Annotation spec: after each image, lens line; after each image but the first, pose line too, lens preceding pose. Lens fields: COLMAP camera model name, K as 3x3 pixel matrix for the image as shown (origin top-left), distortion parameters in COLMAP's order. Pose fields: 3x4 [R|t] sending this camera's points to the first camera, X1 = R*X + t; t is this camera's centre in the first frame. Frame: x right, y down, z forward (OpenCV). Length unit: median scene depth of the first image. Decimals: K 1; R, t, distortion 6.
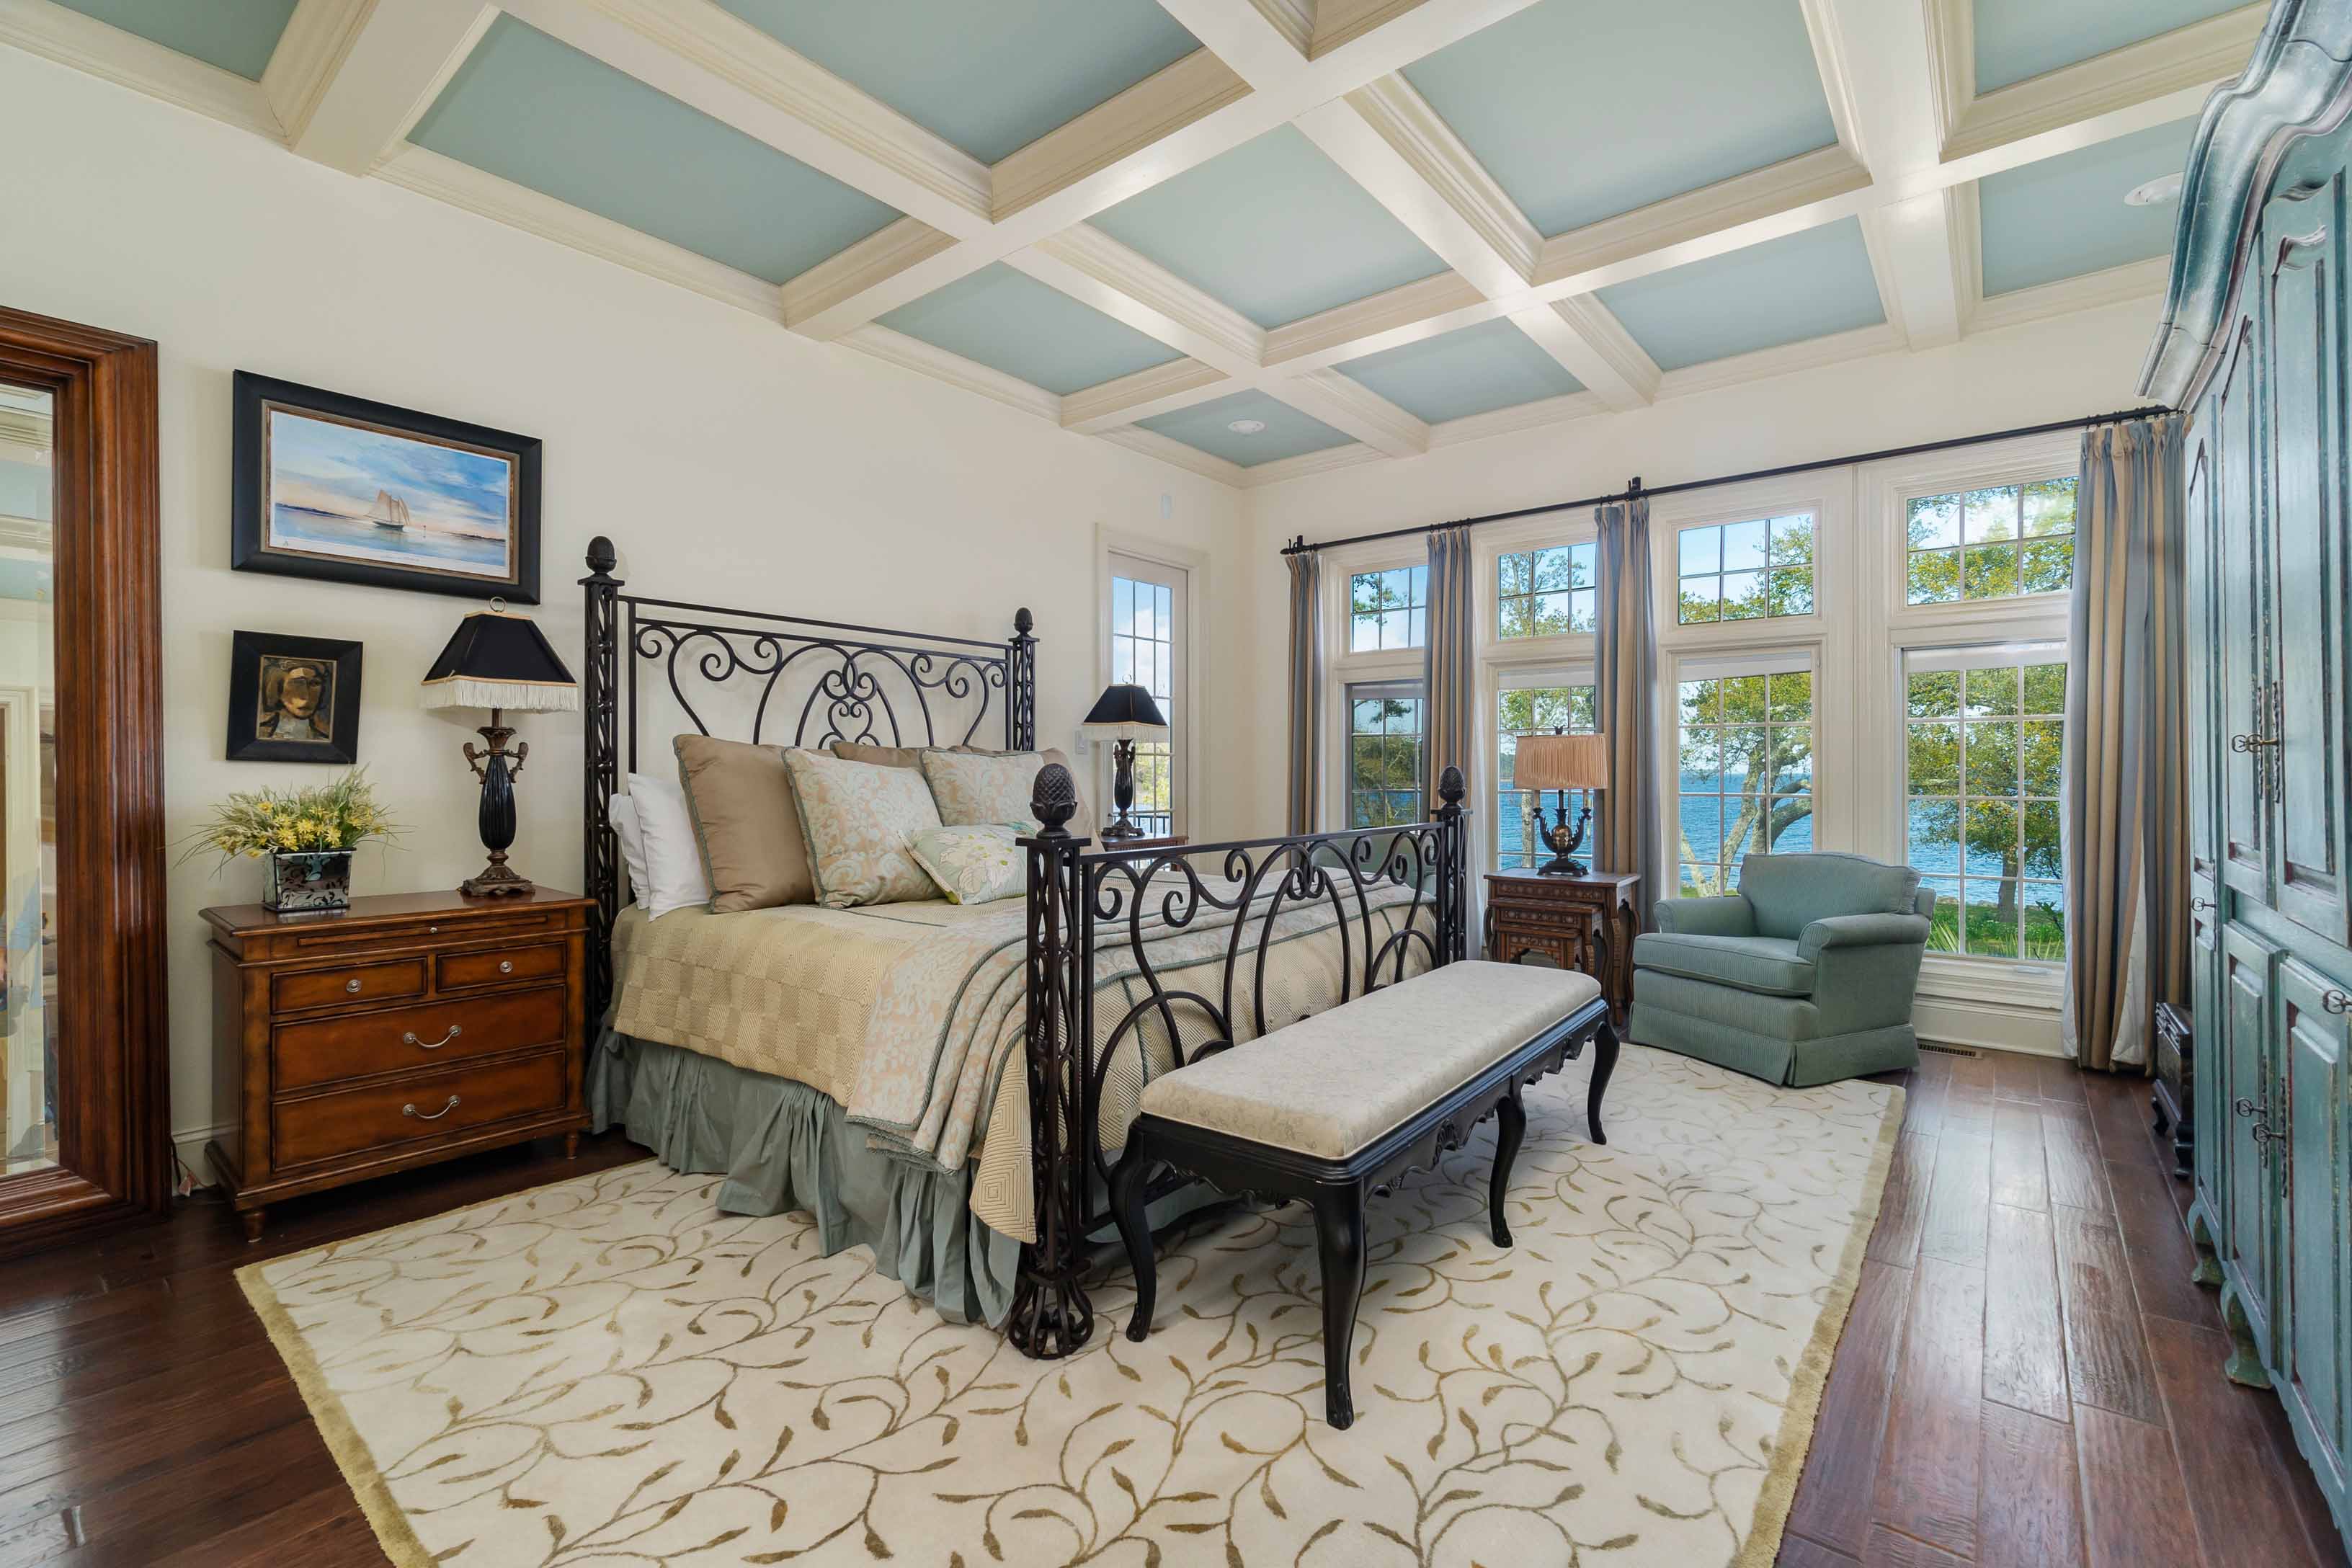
lens RADIAL K [[1008.1, 0, 1168.6], [0, 1008.1, 771.2], [0, 0, 1]] dist [-0.002018, -0.000282]
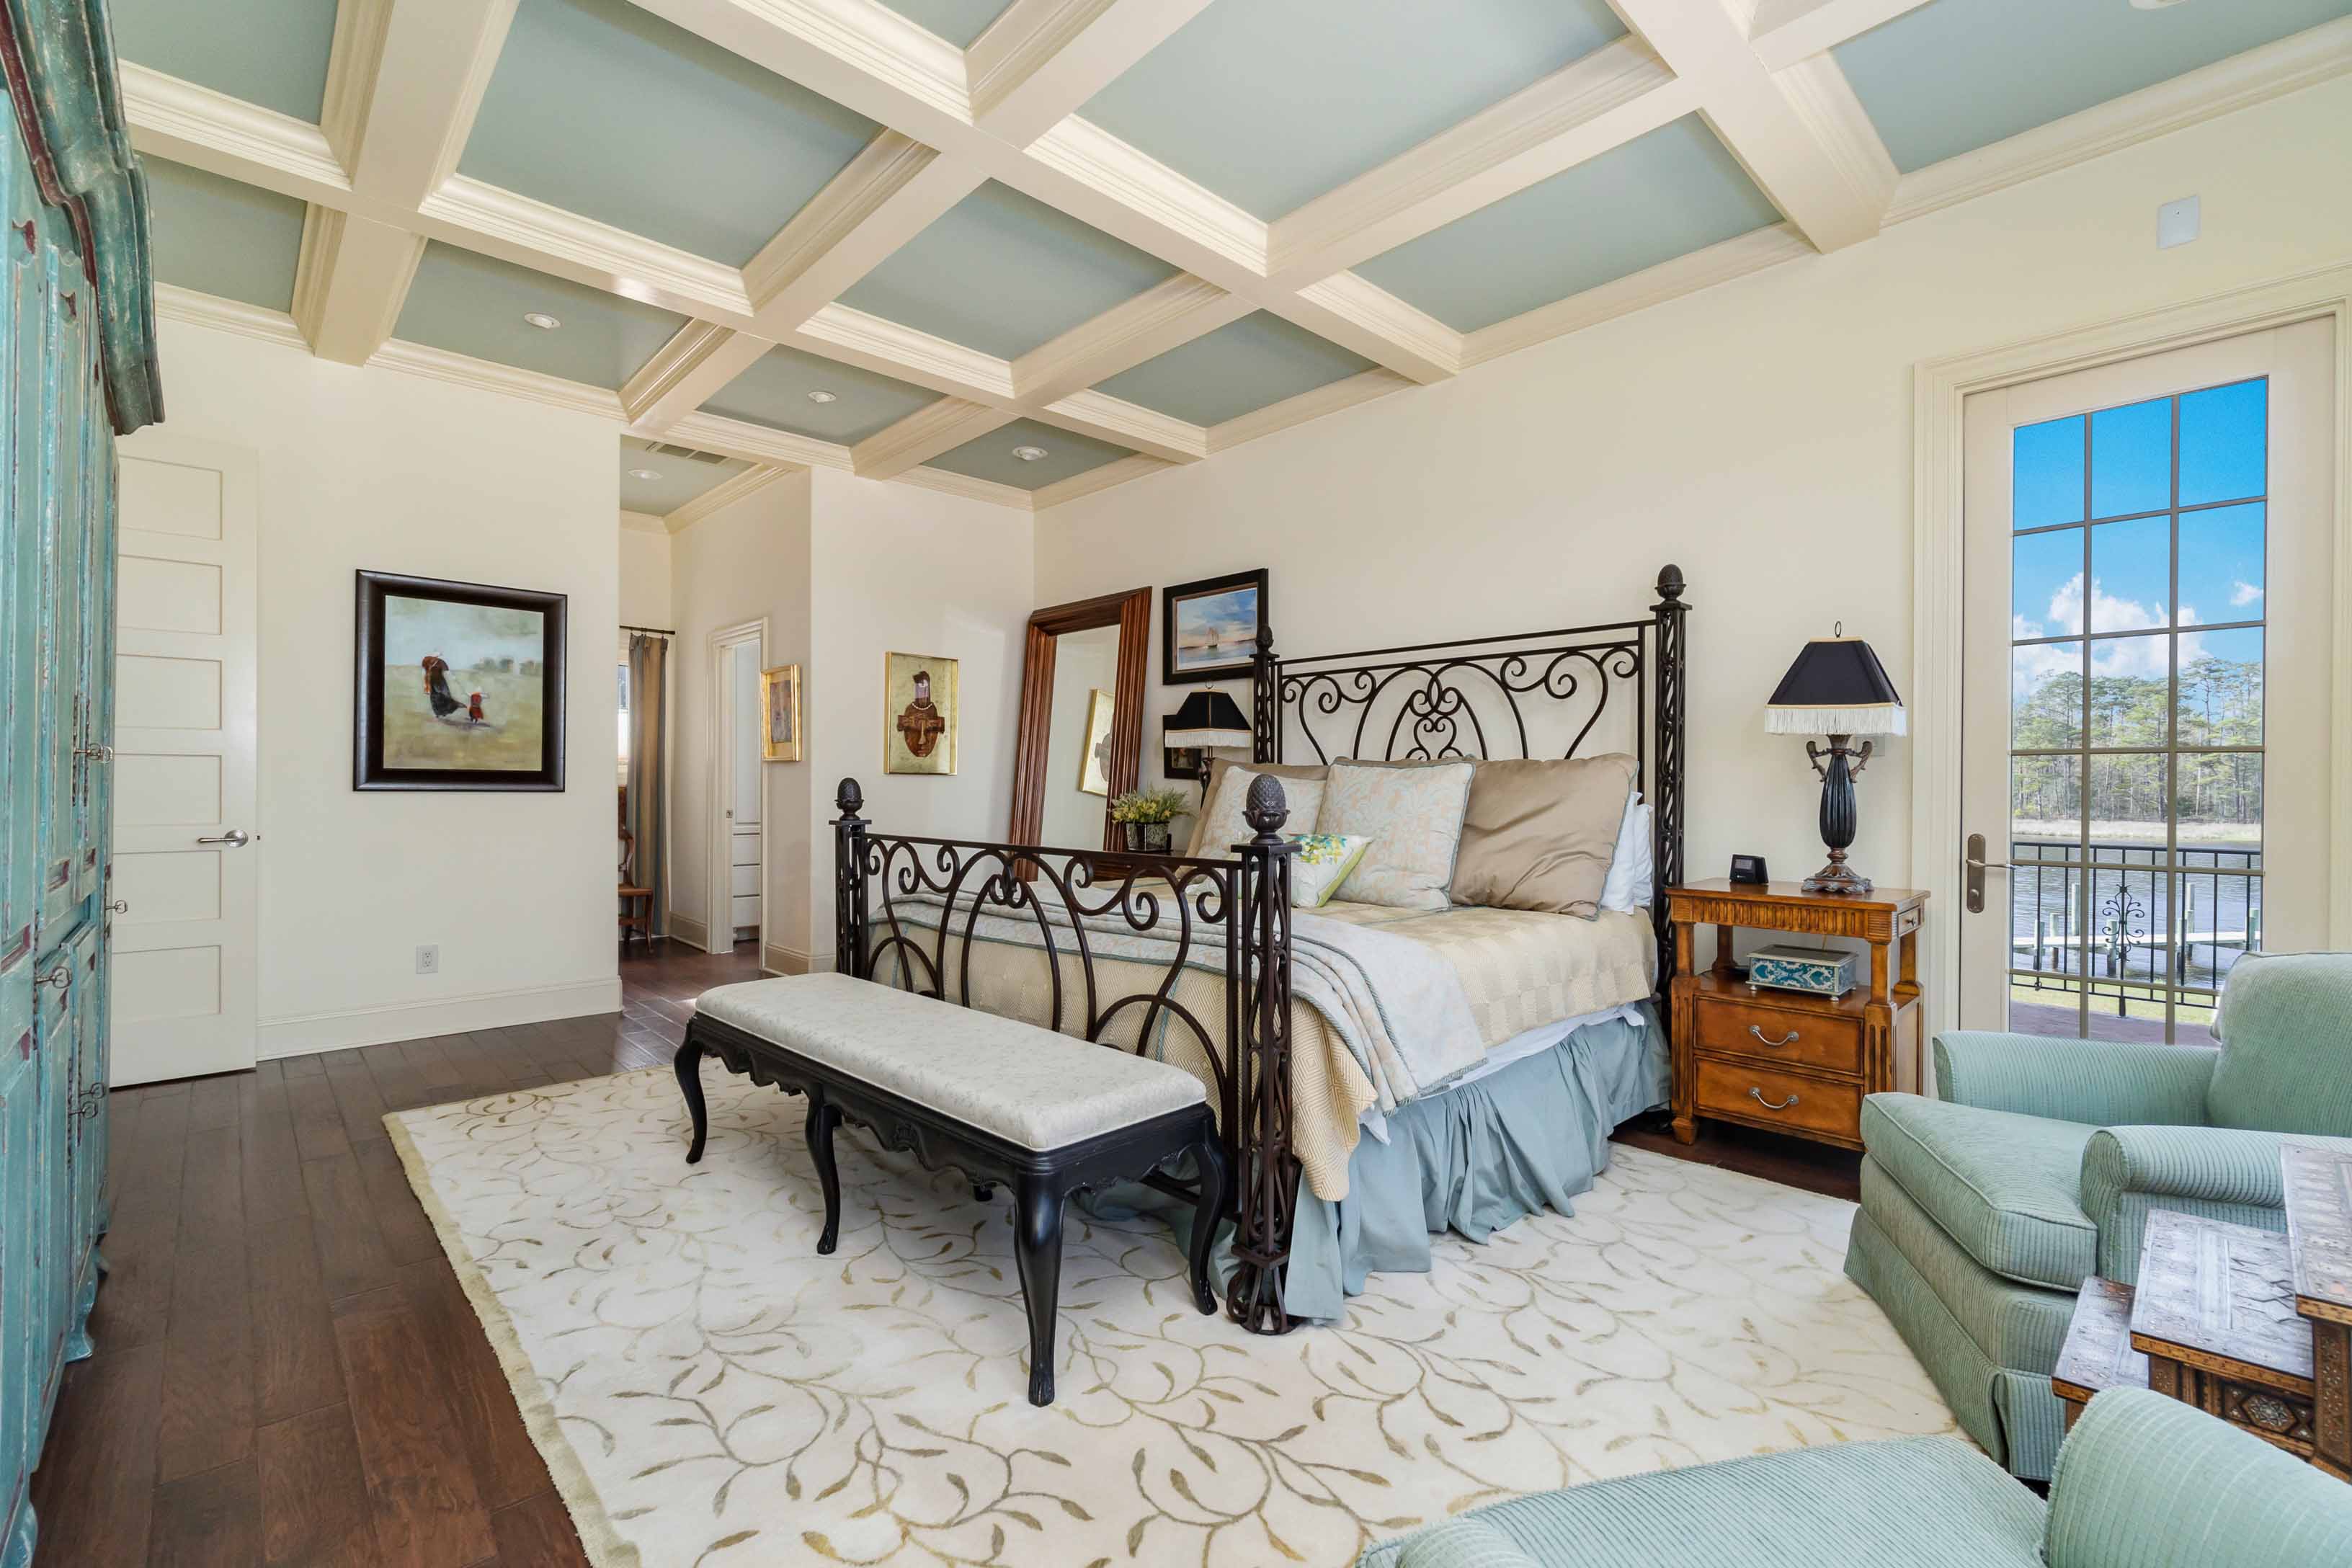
lens RADIAL K [[1008.4, 0, 1164.6], [0, 1008.4, 777.2], [0, 0, 1]] dist [-0.003591, 0.000045]
pose [[-0.124539, -0.006641, -0.992192, 0.897907], [-0.002506, 0.999977, -0.006379, 0.000468], [0.992212, 0.001692, -0.124553, 1.013898]]
